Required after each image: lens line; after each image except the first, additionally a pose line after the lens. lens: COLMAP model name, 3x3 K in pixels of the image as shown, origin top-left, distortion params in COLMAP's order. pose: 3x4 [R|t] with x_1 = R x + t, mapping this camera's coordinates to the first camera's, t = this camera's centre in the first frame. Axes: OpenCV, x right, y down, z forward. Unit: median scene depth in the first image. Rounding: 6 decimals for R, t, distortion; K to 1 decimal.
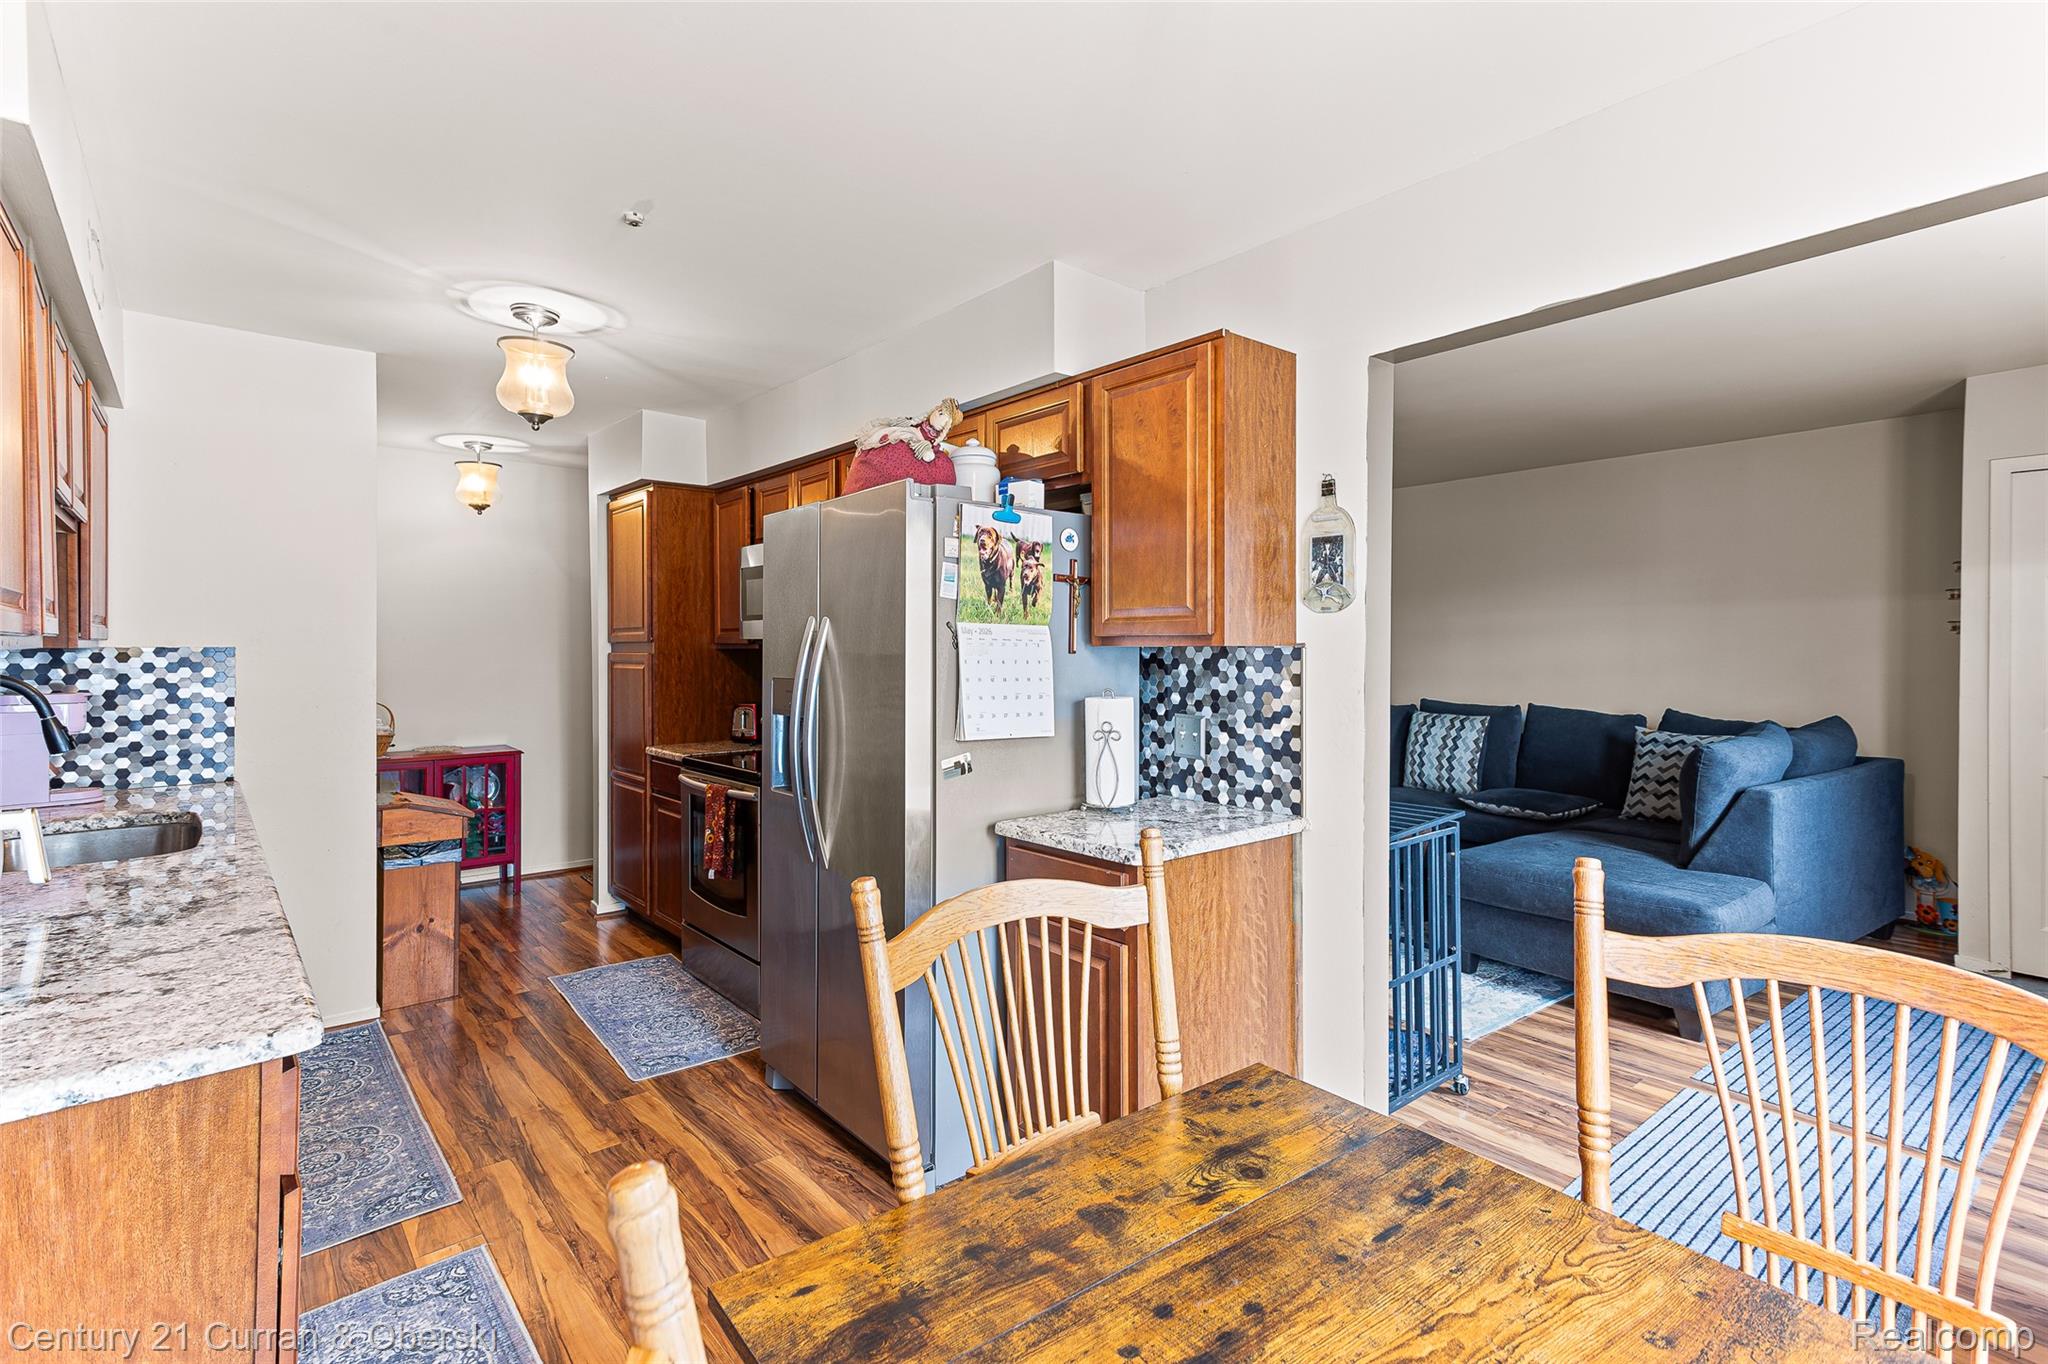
lens RADIAL K [[964.8, 0, 1013.0], [0, 964.8, 649.8], [0, 0, 1]] dist [0.017285, 0.006071]
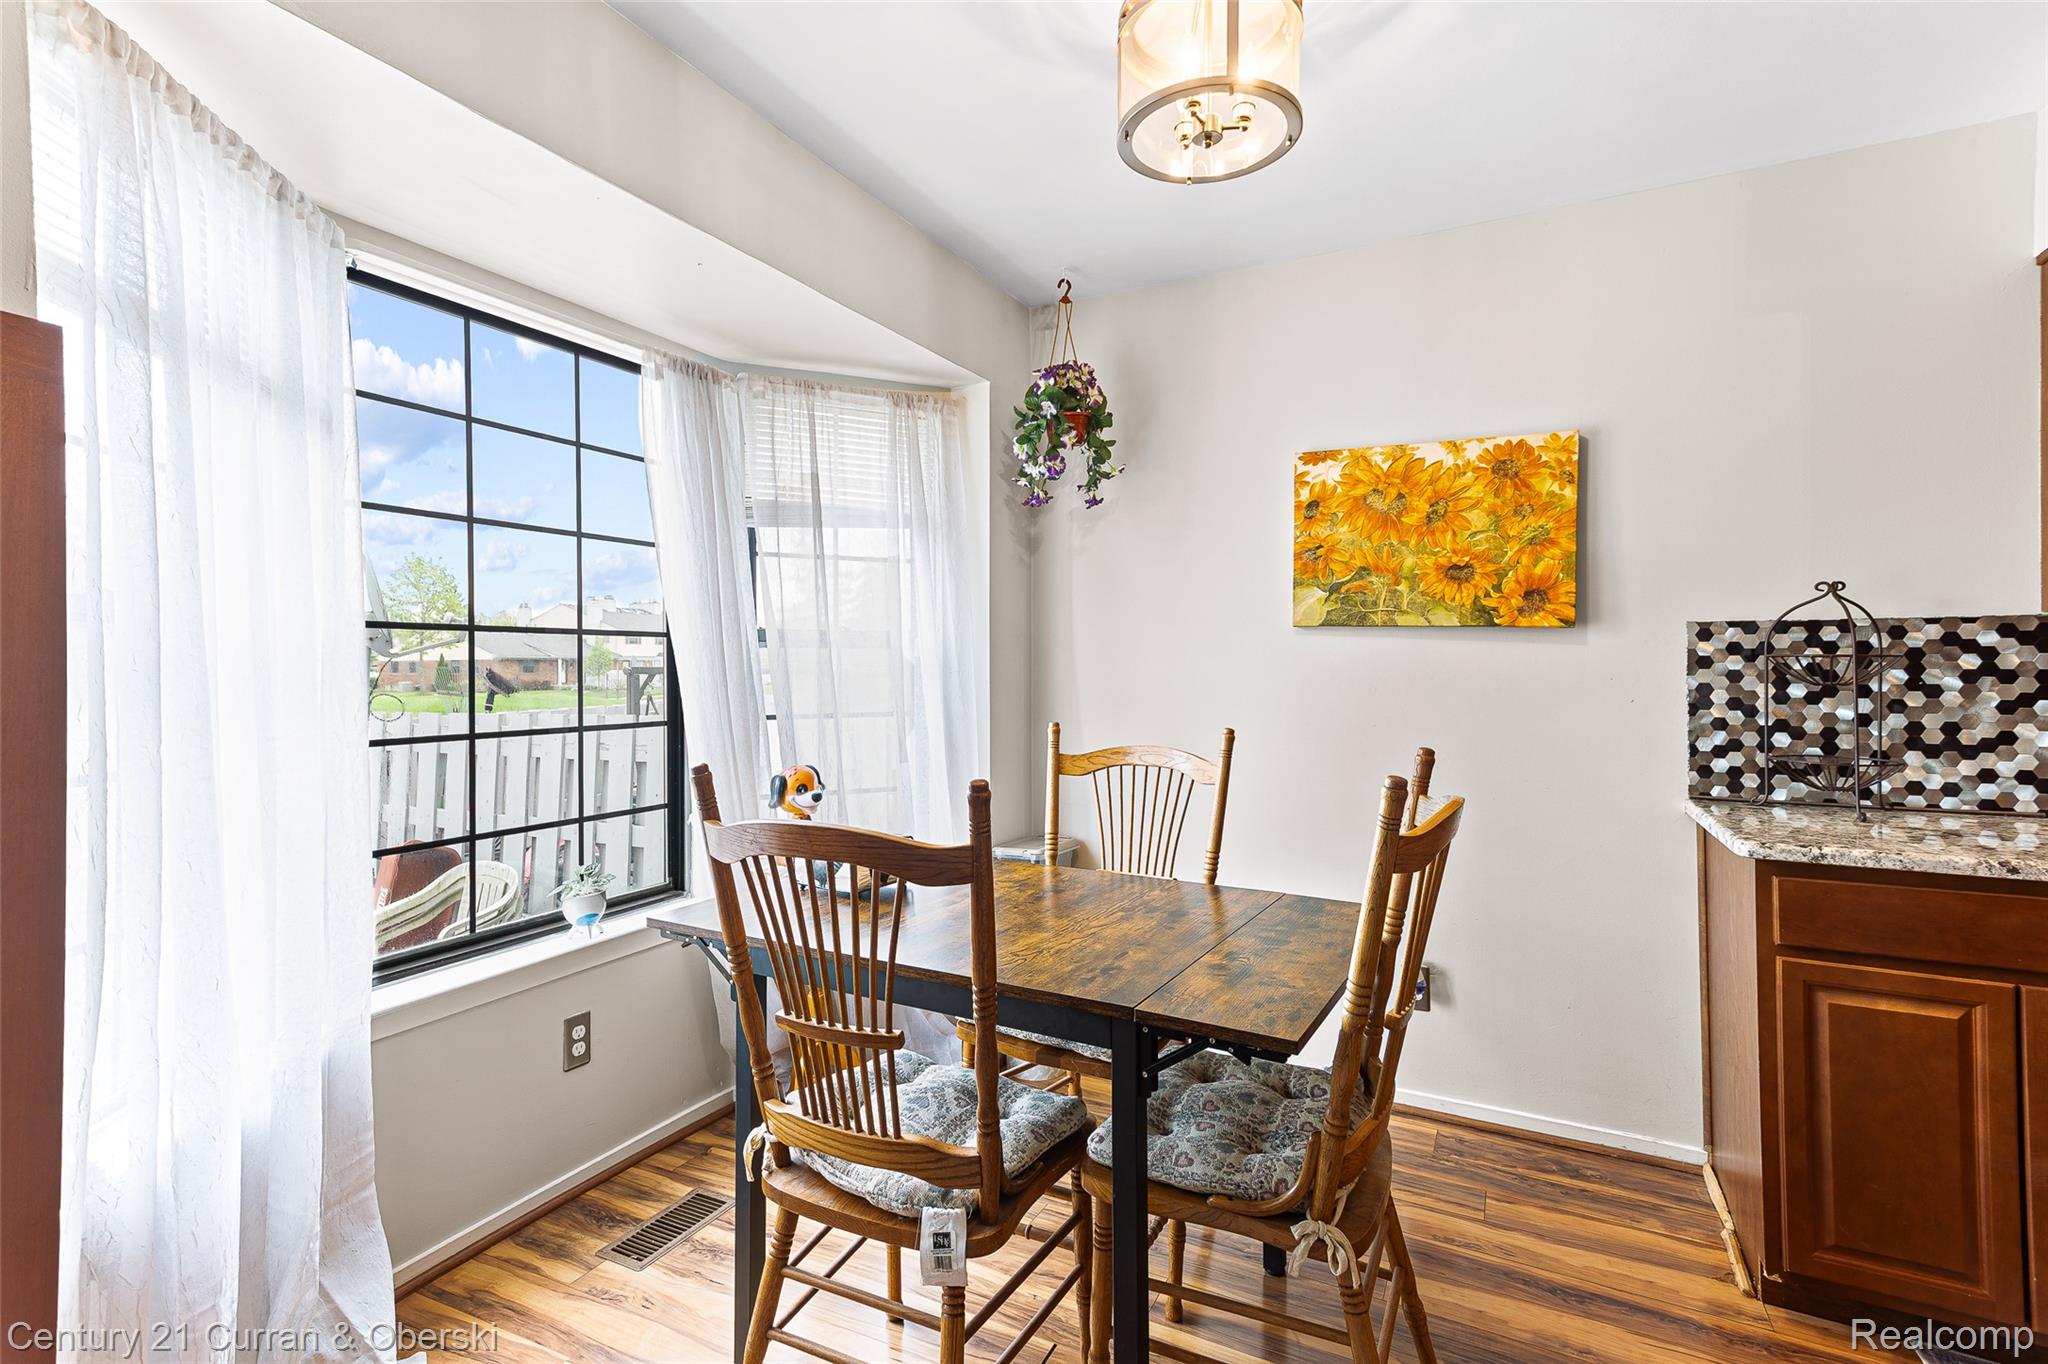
lens RADIAL K [[940.7, 0, 1022.7], [0, 940.7, 660.6], [0, 0, 1]] dist [-0.001686, -0.000196]
pose [[-0.917430, 0.005104, -0.397864, 0.371312], [0.005857, 0.999983, -0.000679, 0.034363], [0.397853, -0.002953, -0.917444, 0.761966]]
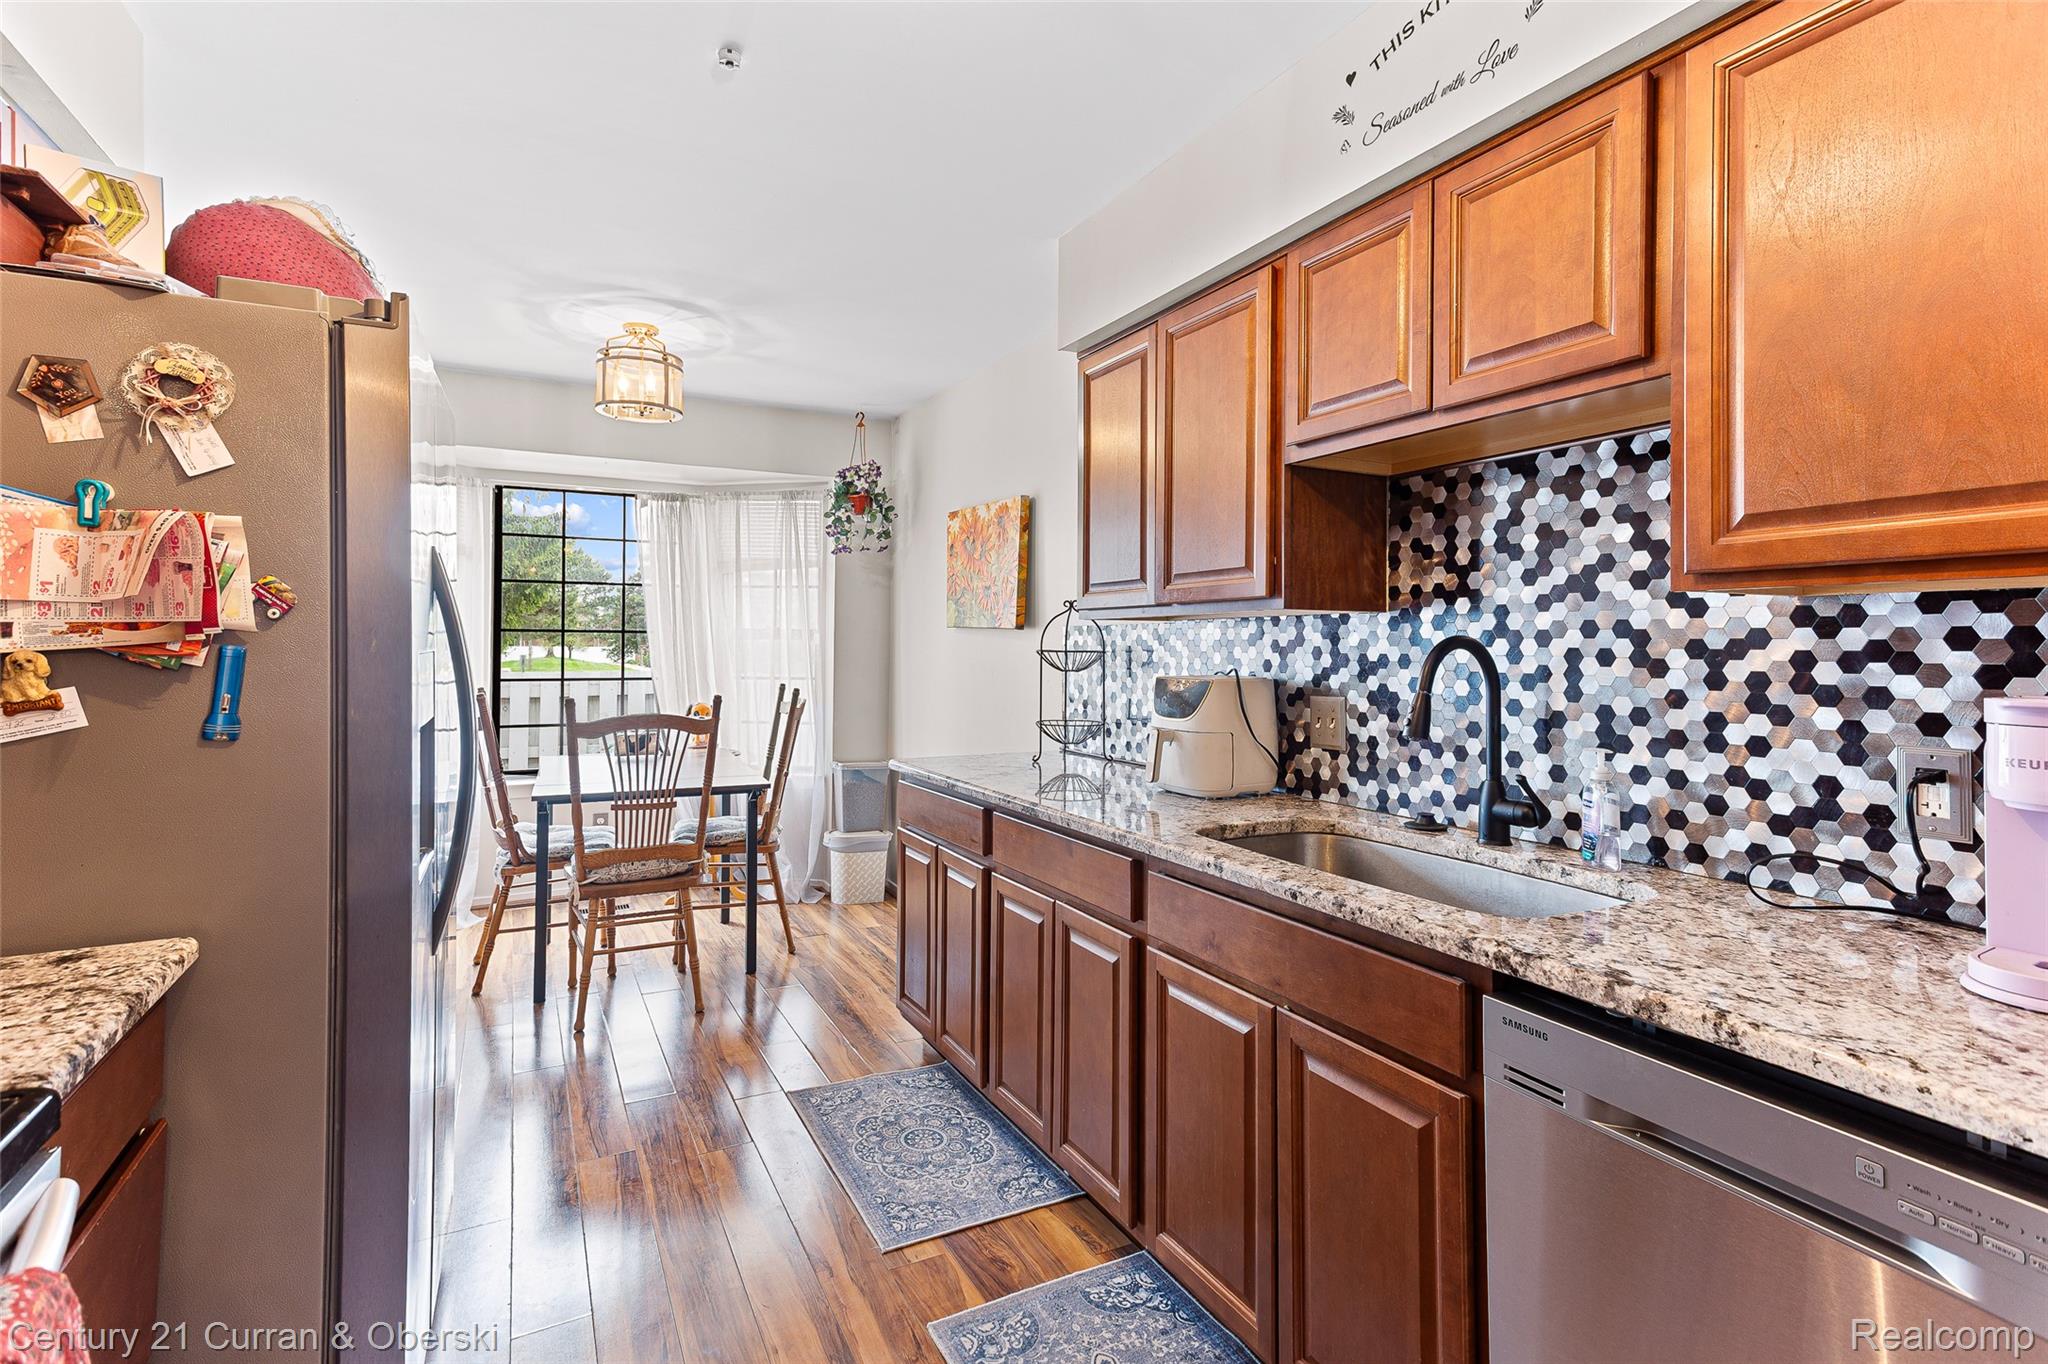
lens RADIAL K [[967.6, 0, 1017.1], [0, 967.6, 643.8], [0, 0, 1]] dist [0.019187, 0.008131]
pose [[-0.978814, -0.008348, 0.204582, -0.689539], [-0.008655, 0.999962, -0.000607, 0.026884], [-0.204569, -0.002365, -0.978849, 1.449526]]
